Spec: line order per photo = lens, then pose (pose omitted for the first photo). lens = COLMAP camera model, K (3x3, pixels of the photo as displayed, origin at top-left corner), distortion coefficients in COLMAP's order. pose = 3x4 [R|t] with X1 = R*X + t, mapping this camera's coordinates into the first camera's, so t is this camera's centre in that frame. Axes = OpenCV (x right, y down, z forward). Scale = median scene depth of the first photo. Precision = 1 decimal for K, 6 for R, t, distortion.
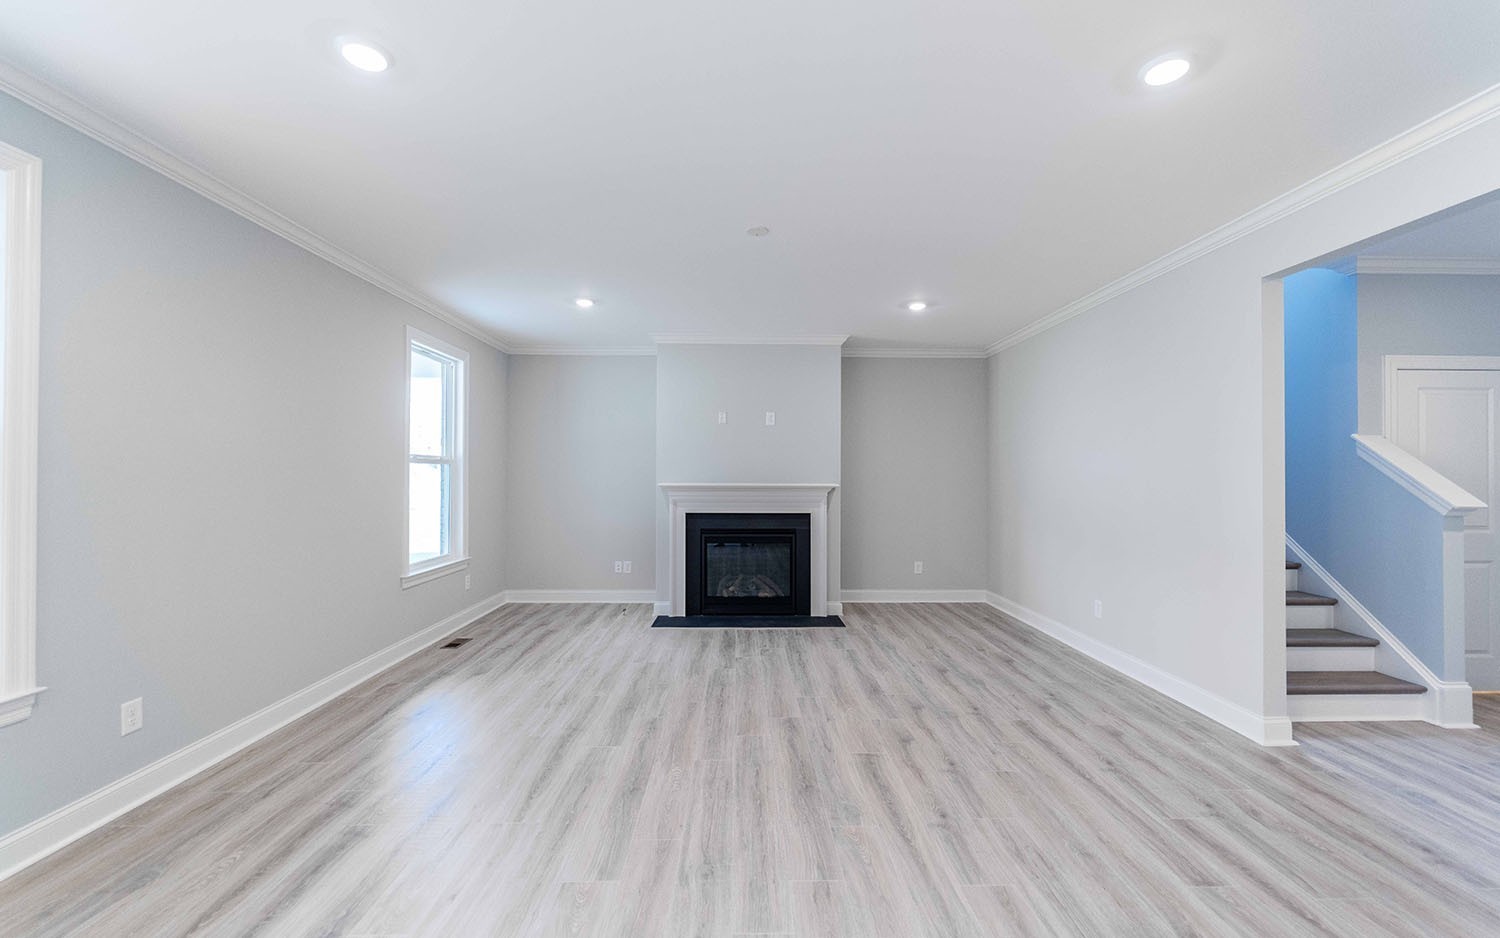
lens RADIAL K [[608.0, 0, 750.0], [0, 608.0, 469.0], [0, 0, 1]] dist [0.004691, -0.003119]
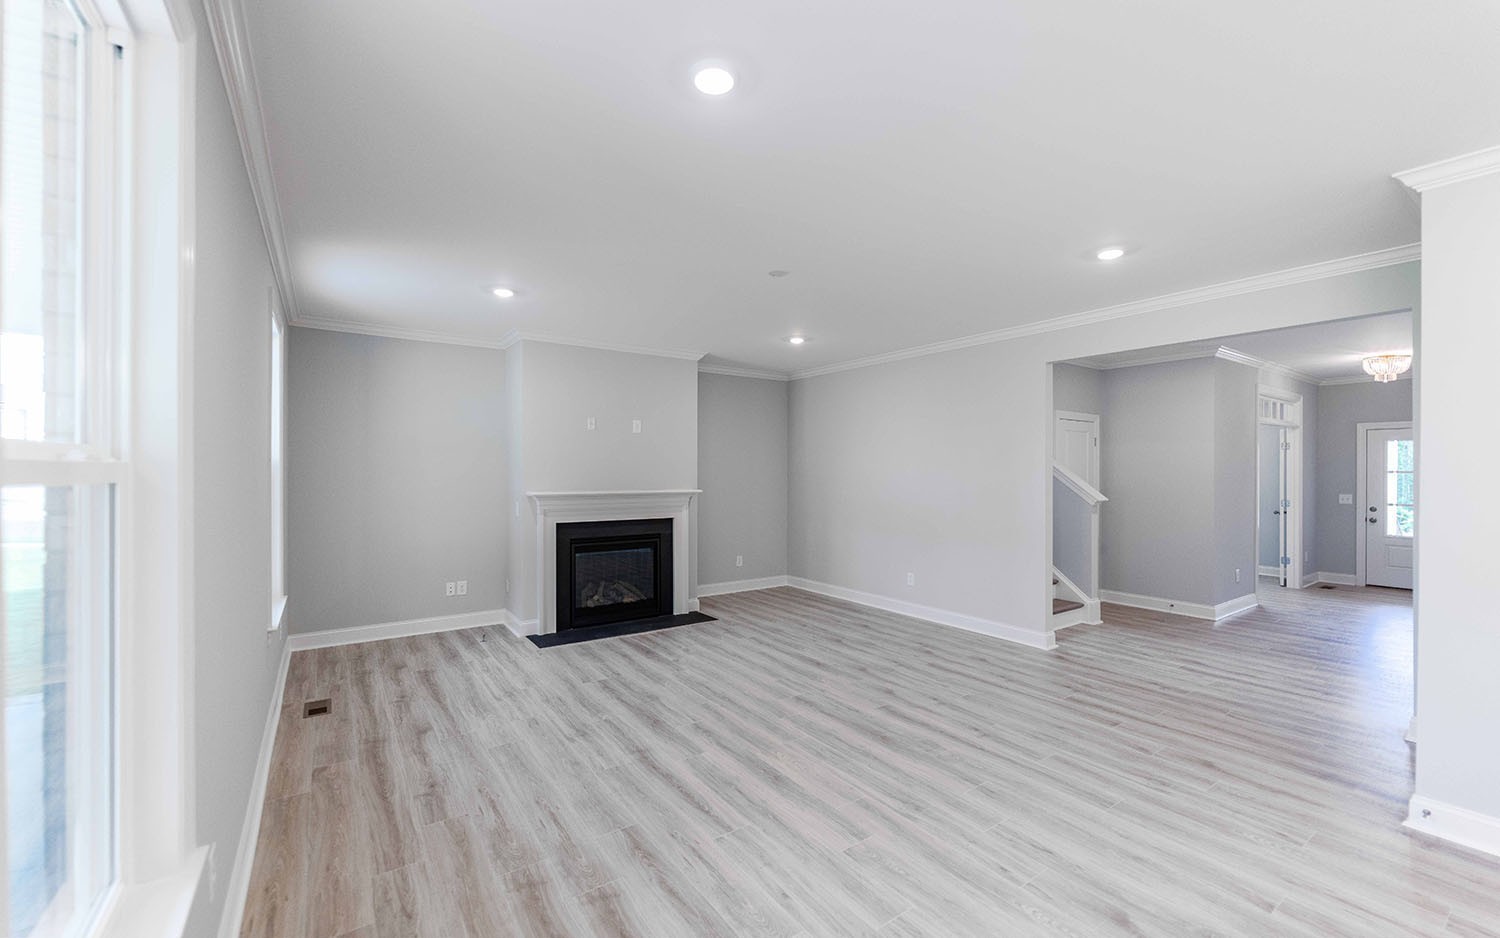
lens RADIAL K [[608.0, 0, 750.0], [0, 608.0, 469.0], [0, 0, 1]] dist [0.004691, -0.003119]
pose [[0.828381, 0.002437, 0.560160, -0.523943], [-0.006551, 0.999964, 0.005338, -0.025384], [-0.560127, -0.008092, 0.828367, 0.069617]]
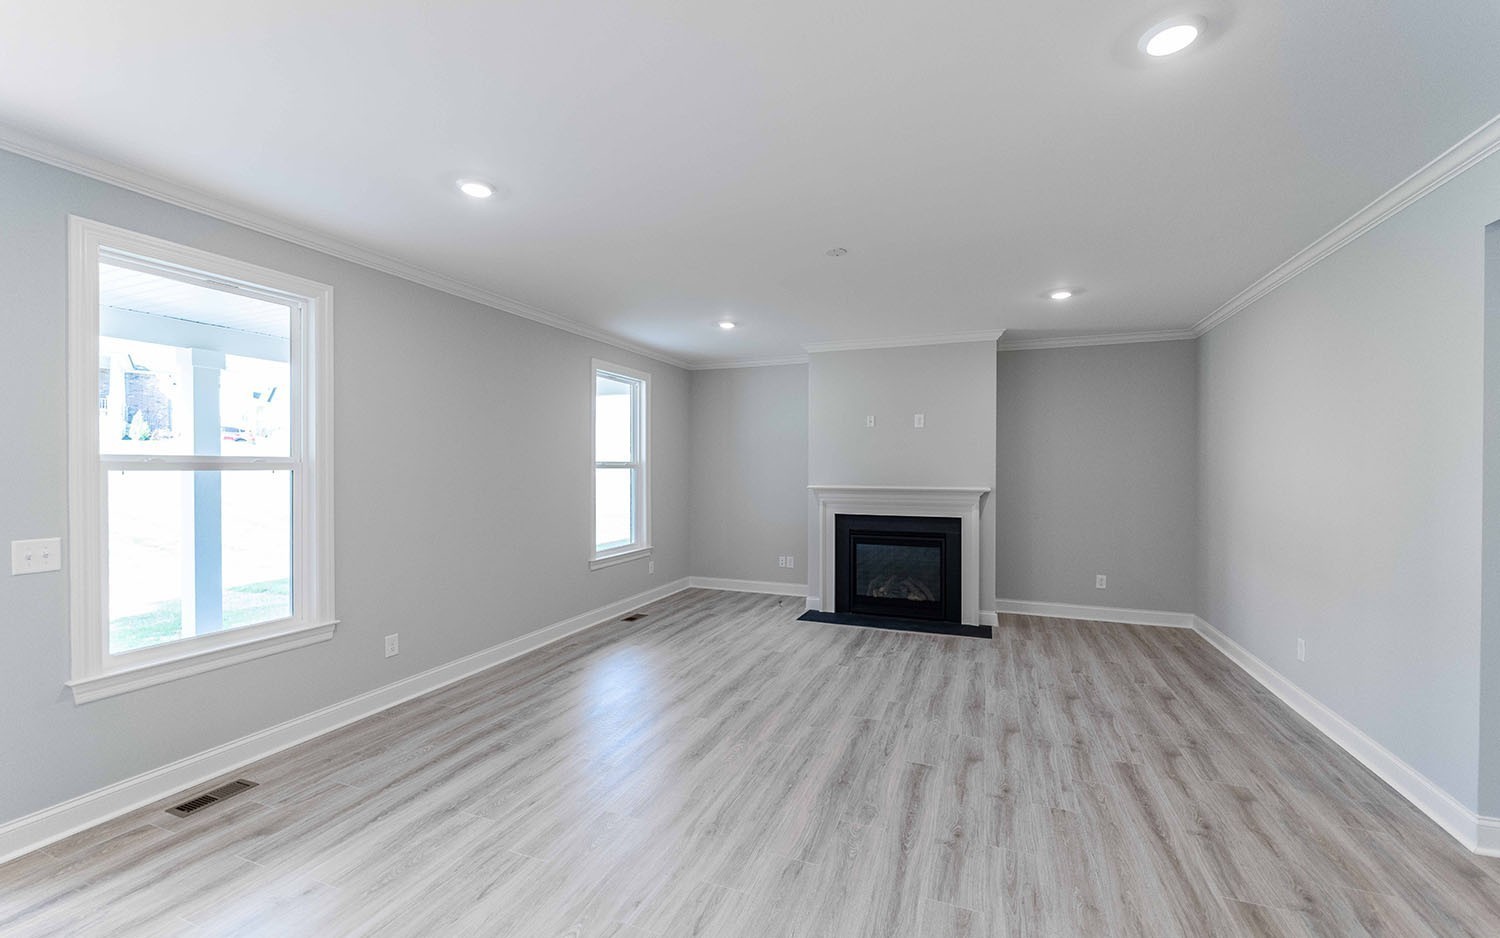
lens RADIAL K [[608.0, 0, 750.0], [0, 608.0, 469.0], [0, 0, 1]] dist [0.004691, -0.003119]
pose [[0.922554, -0.000806, -0.385867, 0.221224], [0.005894, 0.999911, 0.012002, -0.024397], [0.385823, -0.013347, 0.922476, -0.023009]]
